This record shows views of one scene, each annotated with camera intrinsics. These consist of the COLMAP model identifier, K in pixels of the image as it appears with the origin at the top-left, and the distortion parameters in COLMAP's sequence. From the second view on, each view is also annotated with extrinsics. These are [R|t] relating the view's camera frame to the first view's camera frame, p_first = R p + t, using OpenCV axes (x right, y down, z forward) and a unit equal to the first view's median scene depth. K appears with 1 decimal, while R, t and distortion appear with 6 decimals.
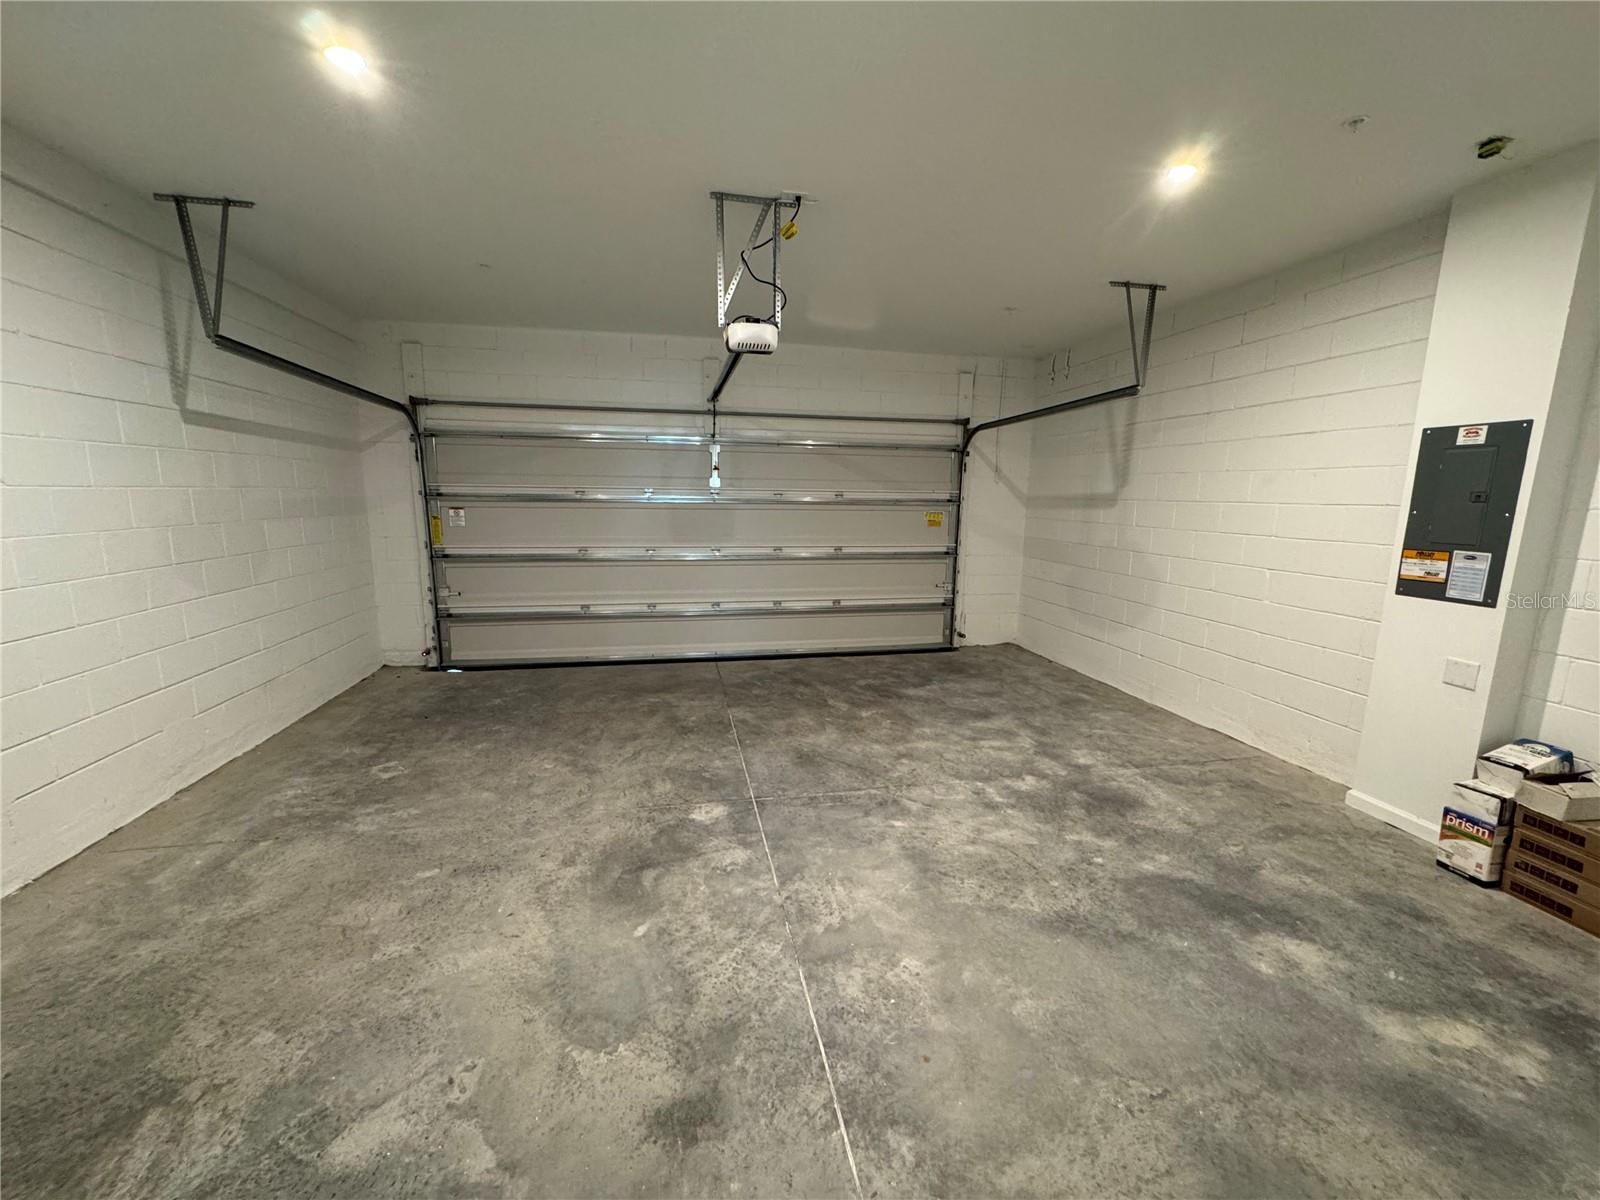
lens RADIAL K [[635.1, 0, 792.2], [0, 635.1, 603.2], [0, 0, 1]] dist [-0.003368, 0.000259]
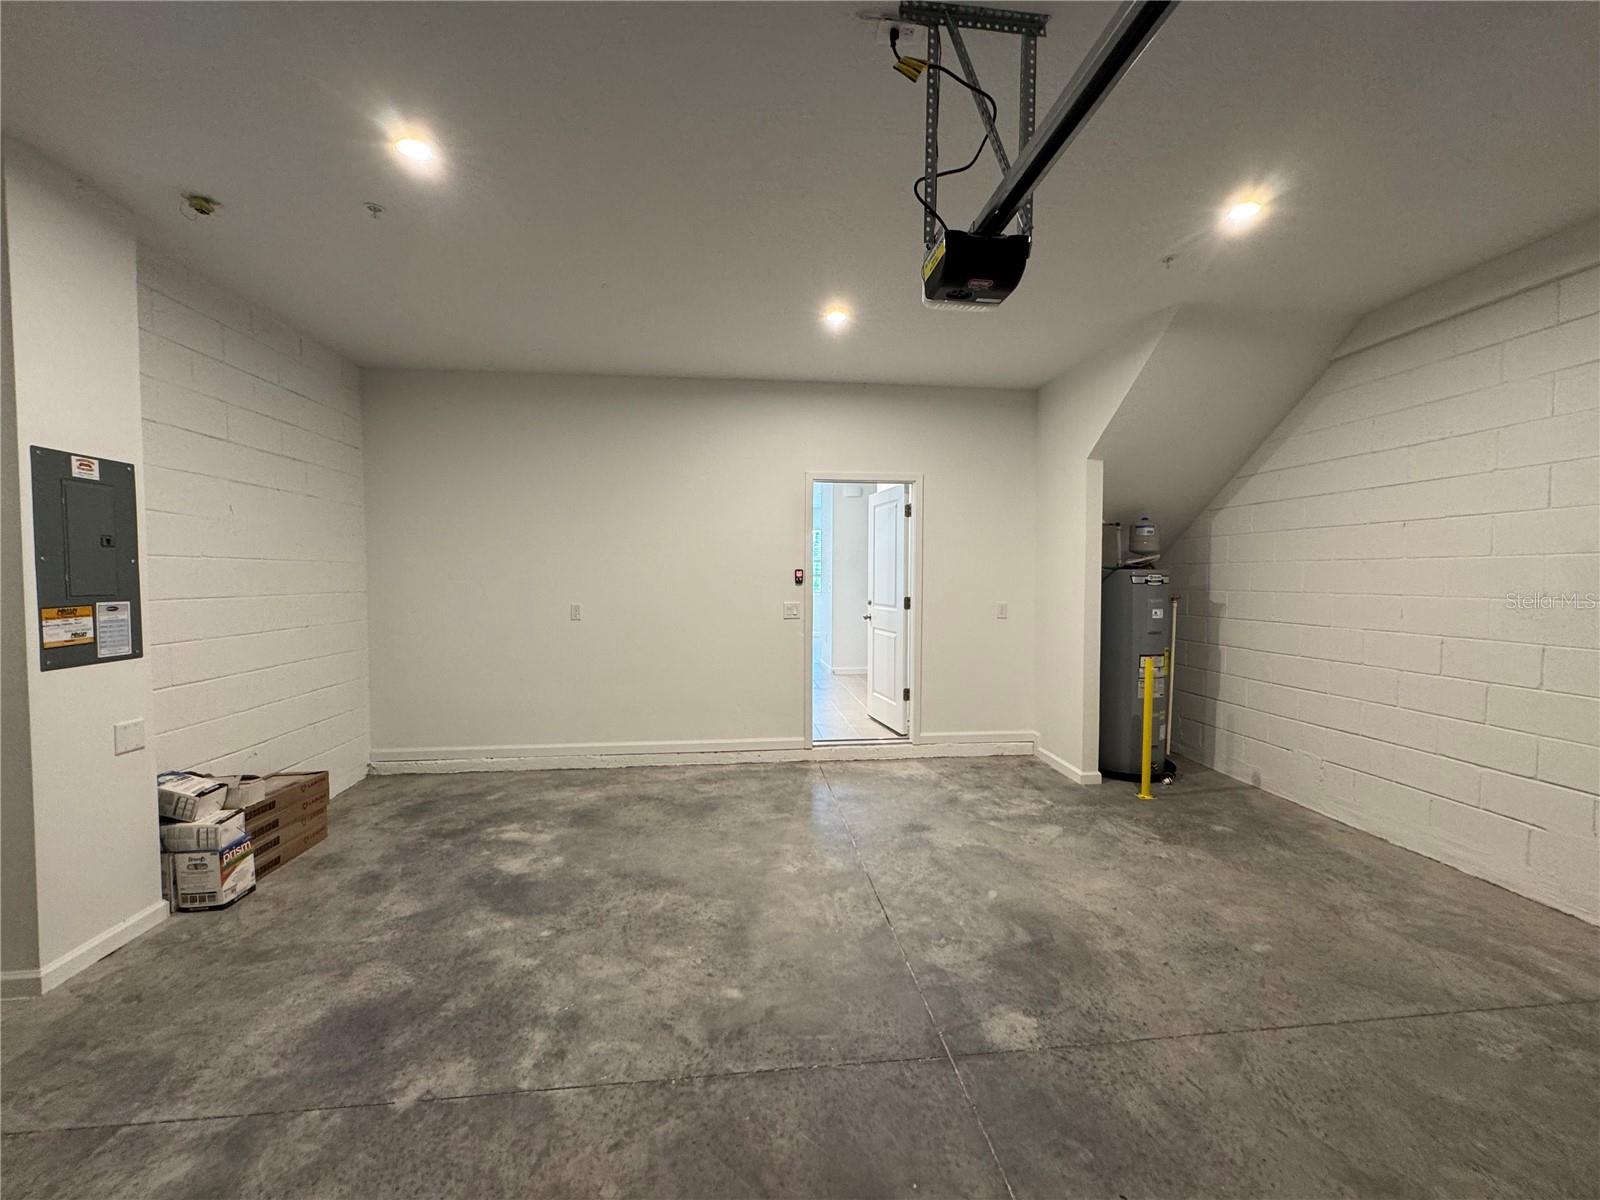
lens RADIAL K [[635.1, 0, 797.4], [0, 635.1, 604.0], [0, 0, 1]] dist [-0.003368, 0.000259]
pose [[-0.996454, -0.017299, 0.082342, 0.047376], [0.000682, 0.976944, 0.213493, -0.270577], [-0.084137, 0.212792, -0.973468, 1.807398]]
